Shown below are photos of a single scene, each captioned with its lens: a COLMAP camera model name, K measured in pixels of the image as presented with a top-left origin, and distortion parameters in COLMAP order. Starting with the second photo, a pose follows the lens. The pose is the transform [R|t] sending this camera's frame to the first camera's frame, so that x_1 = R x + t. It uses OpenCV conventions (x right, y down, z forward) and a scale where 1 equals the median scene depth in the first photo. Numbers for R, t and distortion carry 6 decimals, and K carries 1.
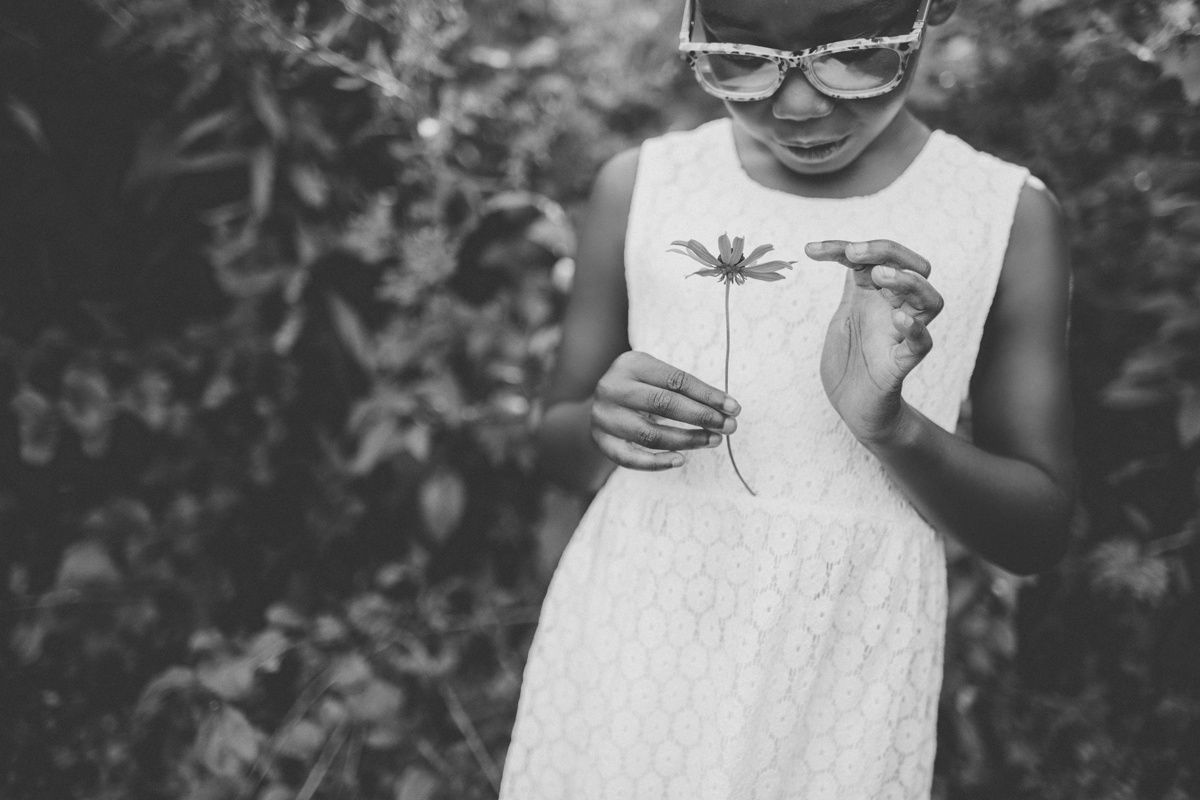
lens RADIAL K [[1264.6, 0, 600.4], [0, 1264.6, 399.6], [0, 0, 1]] dist [0.012402, 0.000000]
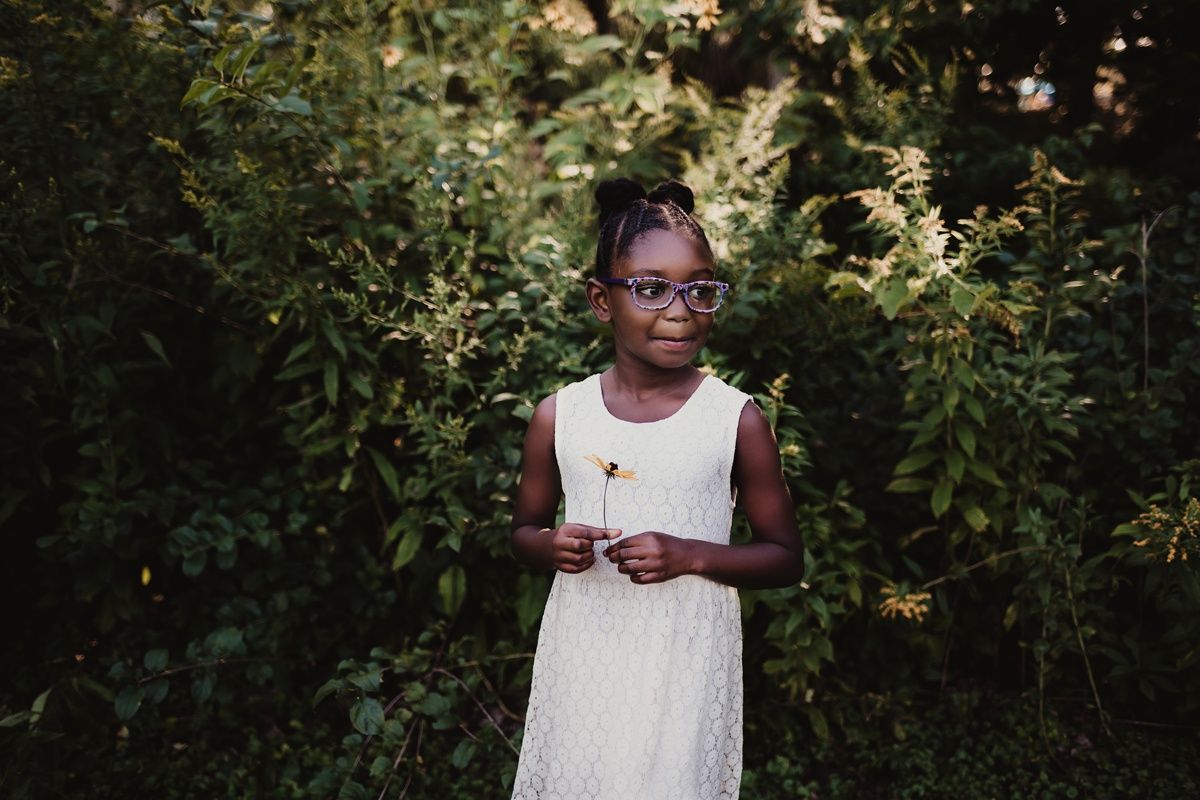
lens RADIAL K [[1222.0, 0, 606.5], [0, 1222.0, 373.1], [0, 0, 1]] dist [0.017389, 0.000000]
pose [[0.996375, -0.054877, 0.064998, -0.026197], [0.061445, 0.992700, -0.103783, -0.008388], [-0.058828, 0.107401, 0.992474, -0.499303]]
